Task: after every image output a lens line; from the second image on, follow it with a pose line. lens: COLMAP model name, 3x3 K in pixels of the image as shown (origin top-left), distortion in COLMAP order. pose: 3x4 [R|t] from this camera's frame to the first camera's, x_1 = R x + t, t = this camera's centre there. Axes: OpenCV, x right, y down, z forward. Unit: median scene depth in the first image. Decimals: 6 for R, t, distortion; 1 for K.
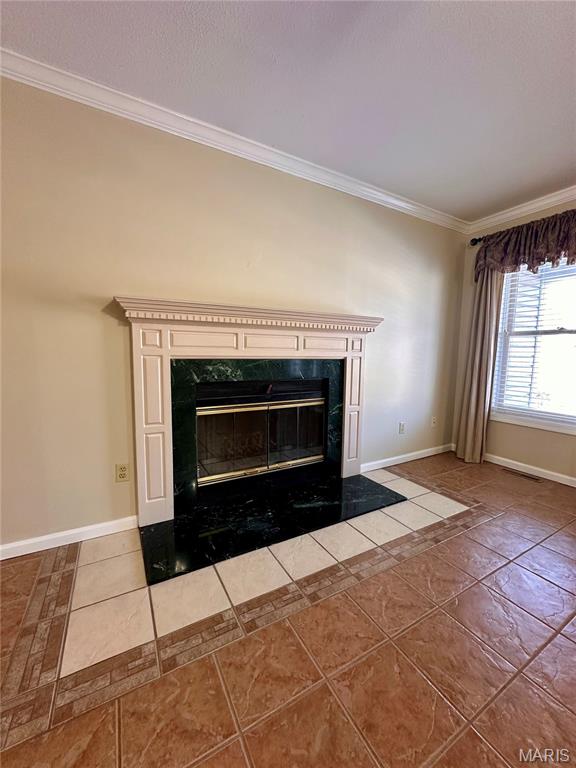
lens RADIAL K [[306.0, 0, 288.4], [0, 306.0, 384.6], [0, 0, 1]] dist [-0.003013, 0.000634]
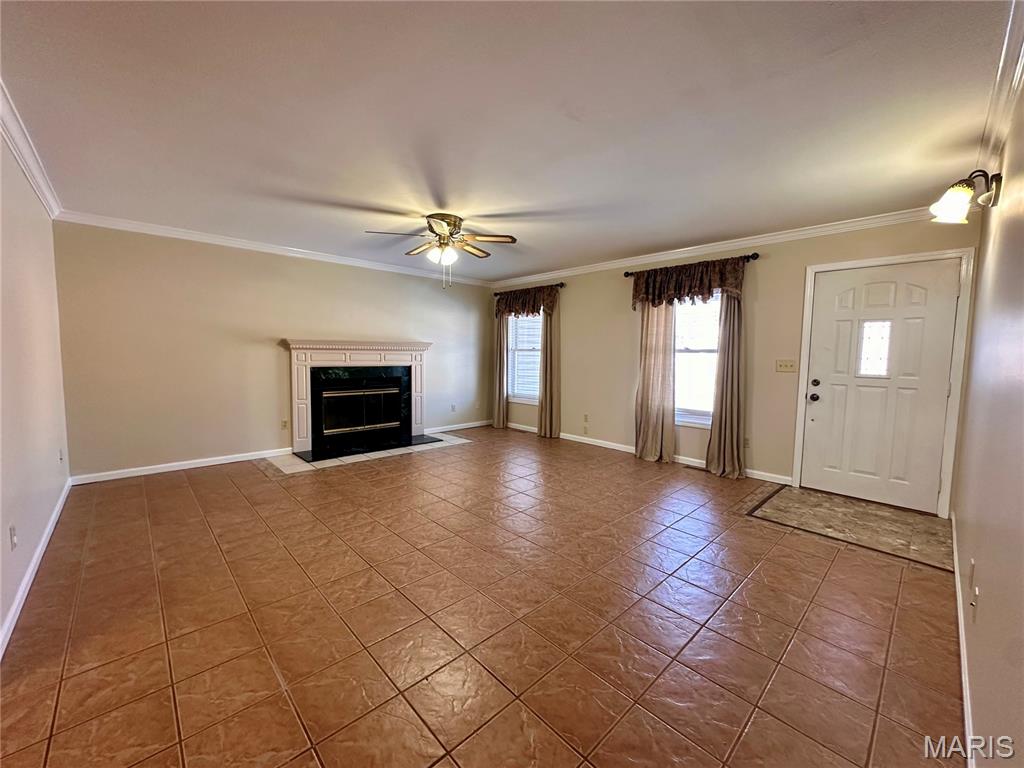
lens RADIAL K [[408.1, 0, 510.8], [0, 408.1, 381.0], [0, 0, 1]] dist [-0.003013, 0.000634]
pose [[0.972570, -0.018940, 0.231838, 0.197894], [0.028981, 0.998780, -0.039984, 0.111083], [-0.230798, 0.045606, 0.971932, -1.384183]]
